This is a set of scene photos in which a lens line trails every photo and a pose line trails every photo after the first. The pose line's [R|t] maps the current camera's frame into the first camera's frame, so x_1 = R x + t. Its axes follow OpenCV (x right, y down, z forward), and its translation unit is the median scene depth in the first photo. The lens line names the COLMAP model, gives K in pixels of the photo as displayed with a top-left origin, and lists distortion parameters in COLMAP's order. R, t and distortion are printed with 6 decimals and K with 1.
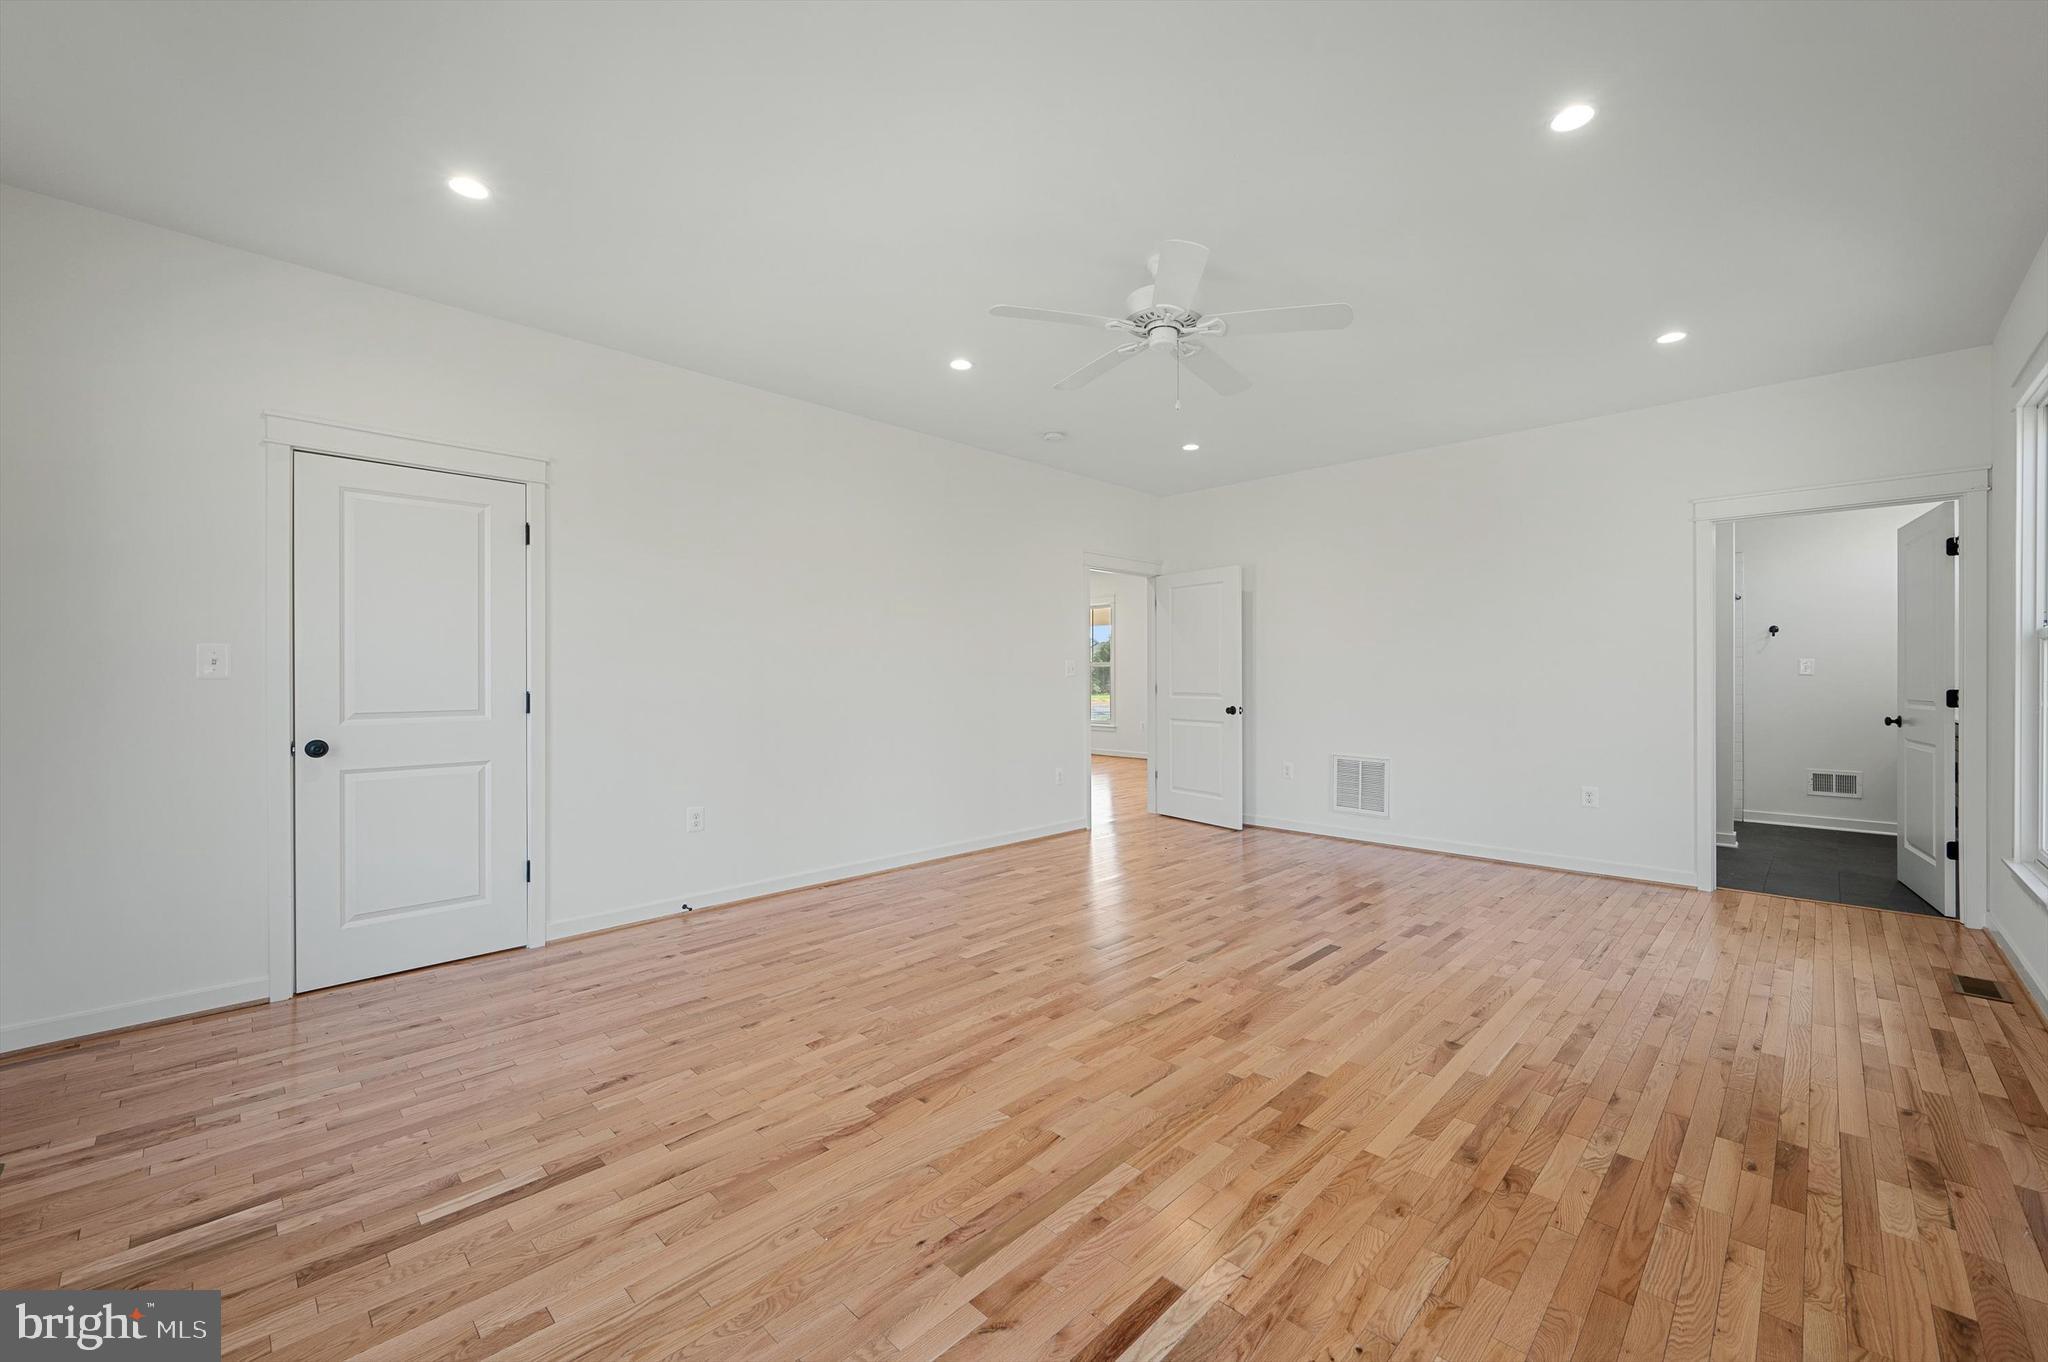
lens RADIAL K [[816.8, 0, 1020.6], [0, 816.8, 682.2], [0, 0, 1]] dist [0.002316, 0.000246]
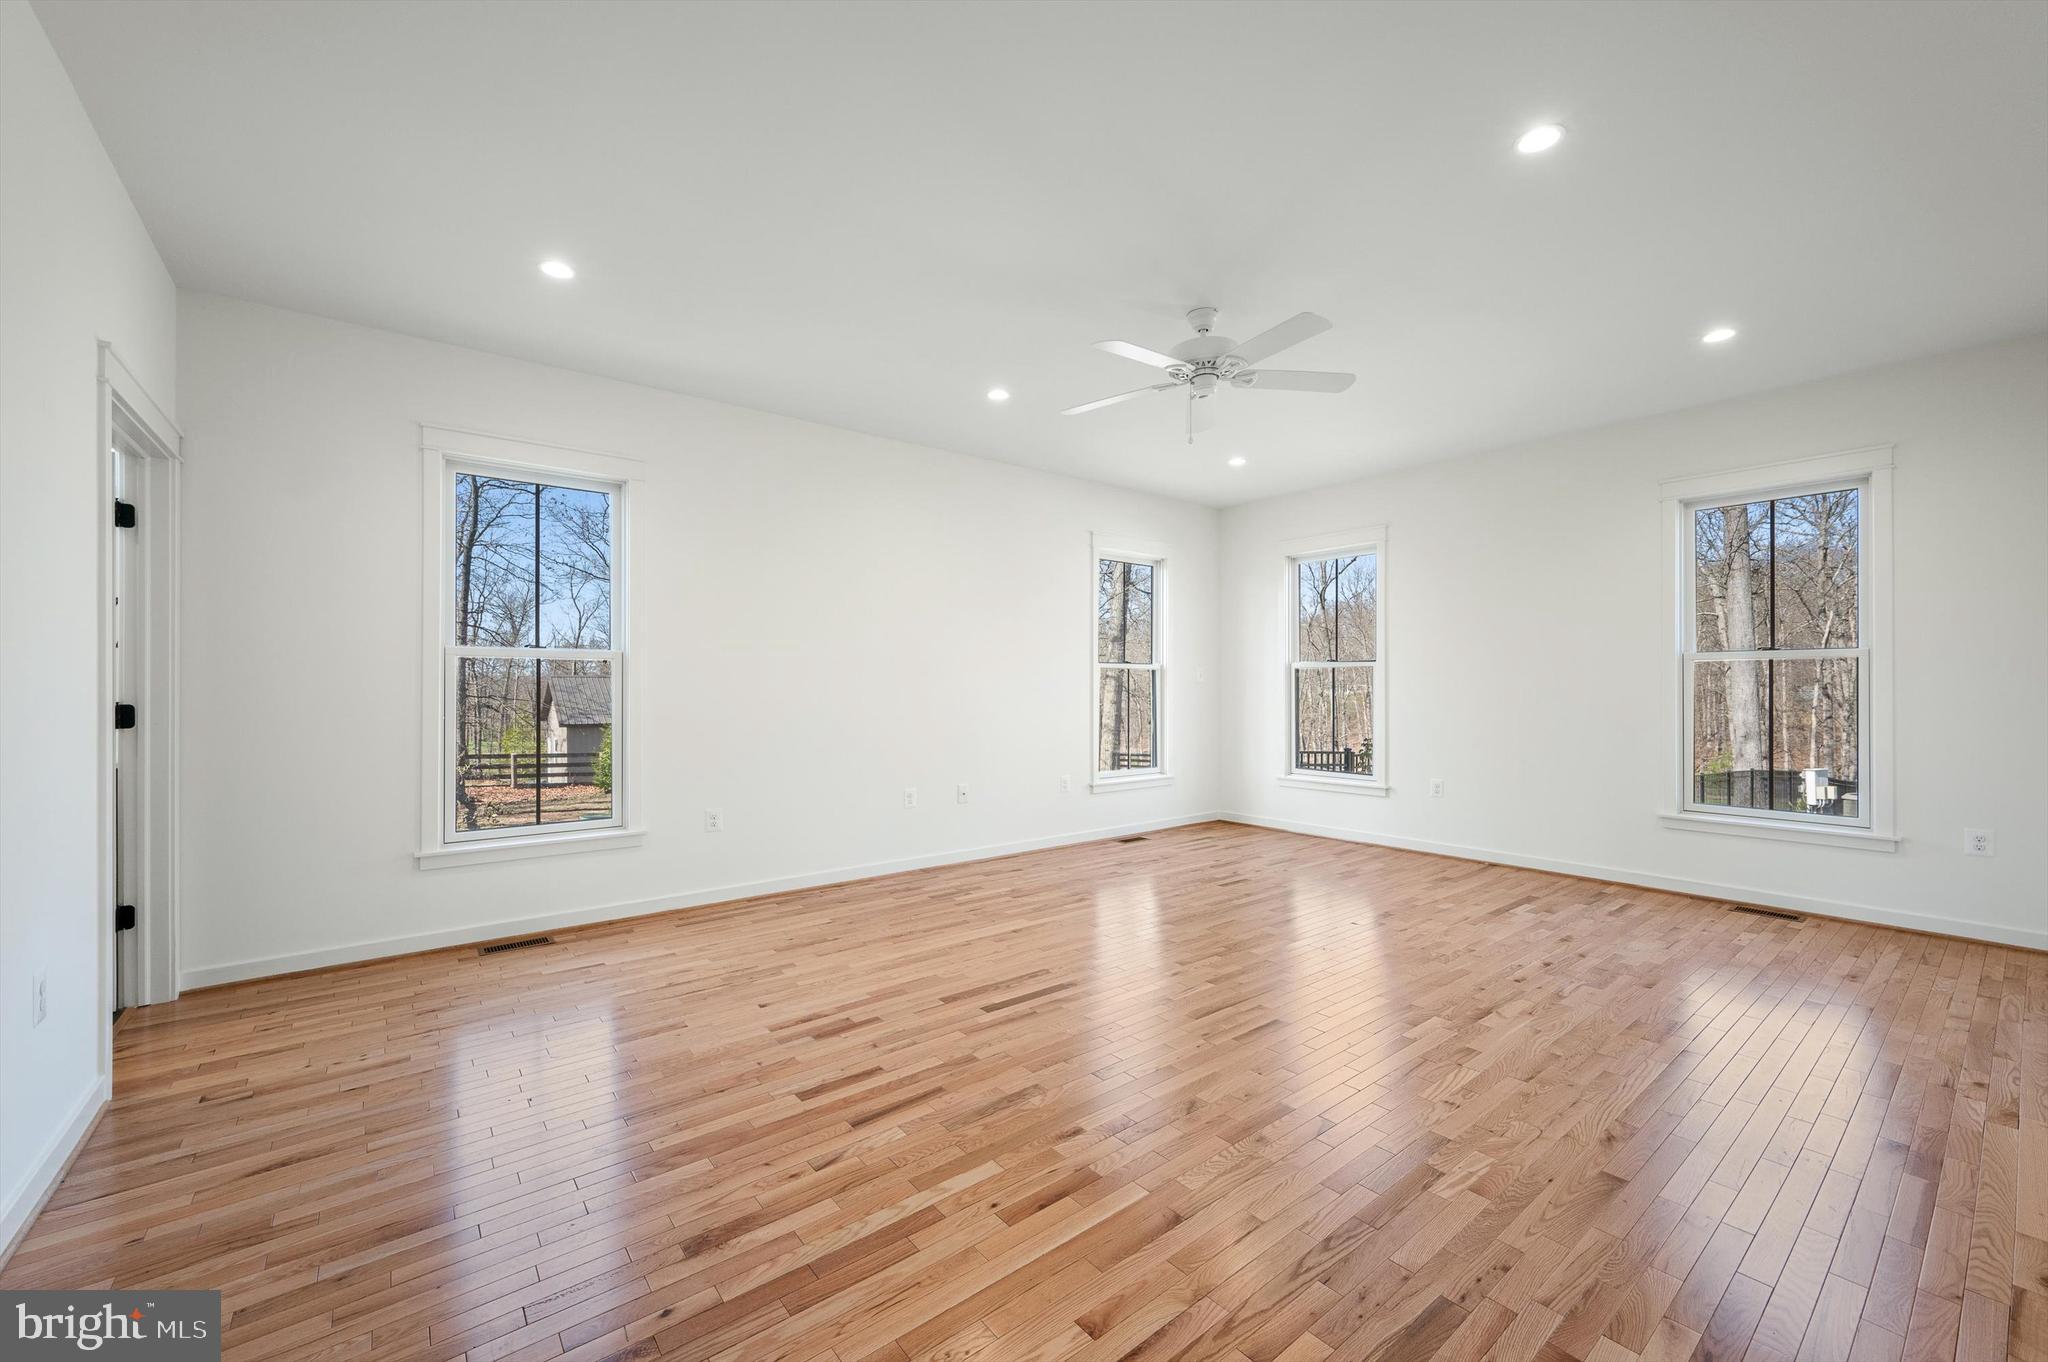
lens RADIAL K [[816.8, 0, 1020.6], [0, 816.8, 681.9], [0, 0, 1]] dist [0.002316, 0.000246]
pose [[-0.992617, 0.005238, 0.121177, 0.283791], [0.005006, 0.999985, -0.002223, -0.009843], [-0.121187, -0.001600, -0.992628, 2.099647]]
